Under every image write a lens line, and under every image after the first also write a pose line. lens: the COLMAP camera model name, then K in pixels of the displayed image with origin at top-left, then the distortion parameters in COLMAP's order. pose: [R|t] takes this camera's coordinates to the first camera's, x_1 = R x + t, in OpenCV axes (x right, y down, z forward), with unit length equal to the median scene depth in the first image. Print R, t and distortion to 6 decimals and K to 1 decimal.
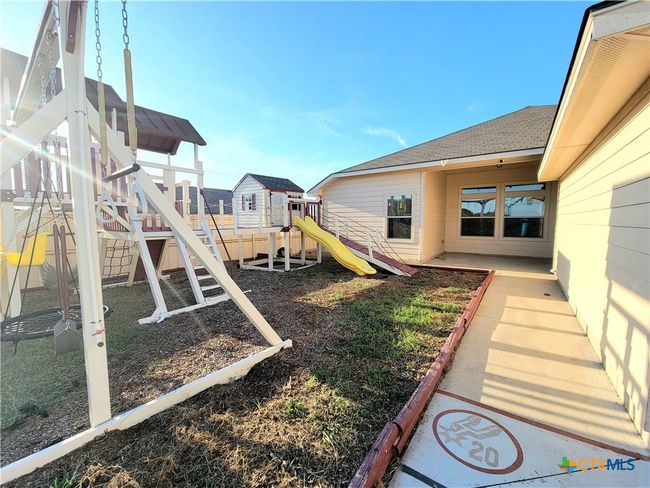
lens RADIAL K [[261.2, 0, 325.7], [0, 261.2, 242.8], [0, 0, 1]] dist [0.001360, -0.000805]
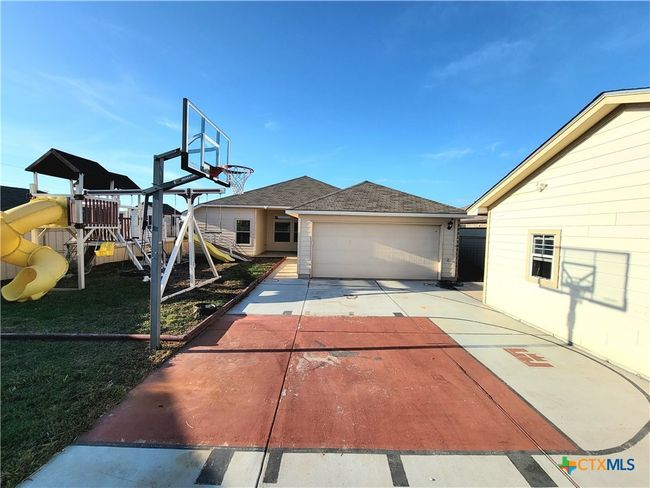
lens RADIAL K [[261.2, 0, 328.9], [0, 261.2, 241.0], [0, 0, 1]] dist [0.001360, -0.000805]
pose [[0.804850, -0.009316, 0.593406, -0.365220], [0.012026, 0.999927, -0.000613, -0.028734], [-0.593357, 0.007630, 0.804903, -0.946007]]
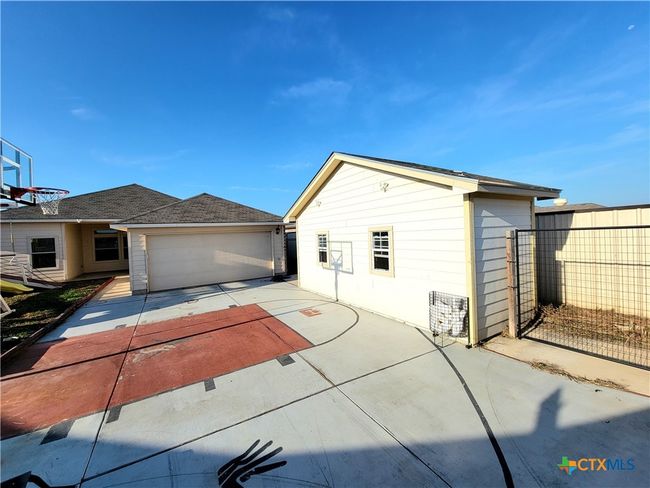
lens RADIAL K [[261.2, 0, 321.6], [0, 261.2, 238.6], [0, 0, 1]] dist [0.001360, -0.000805]
pose [[0.408529, -0.034119, 0.912107, -0.462126], [0.099034, 0.995058, -0.007135, -0.016423], [-0.907357, 0.093244, 0.409890, -1.134144]]
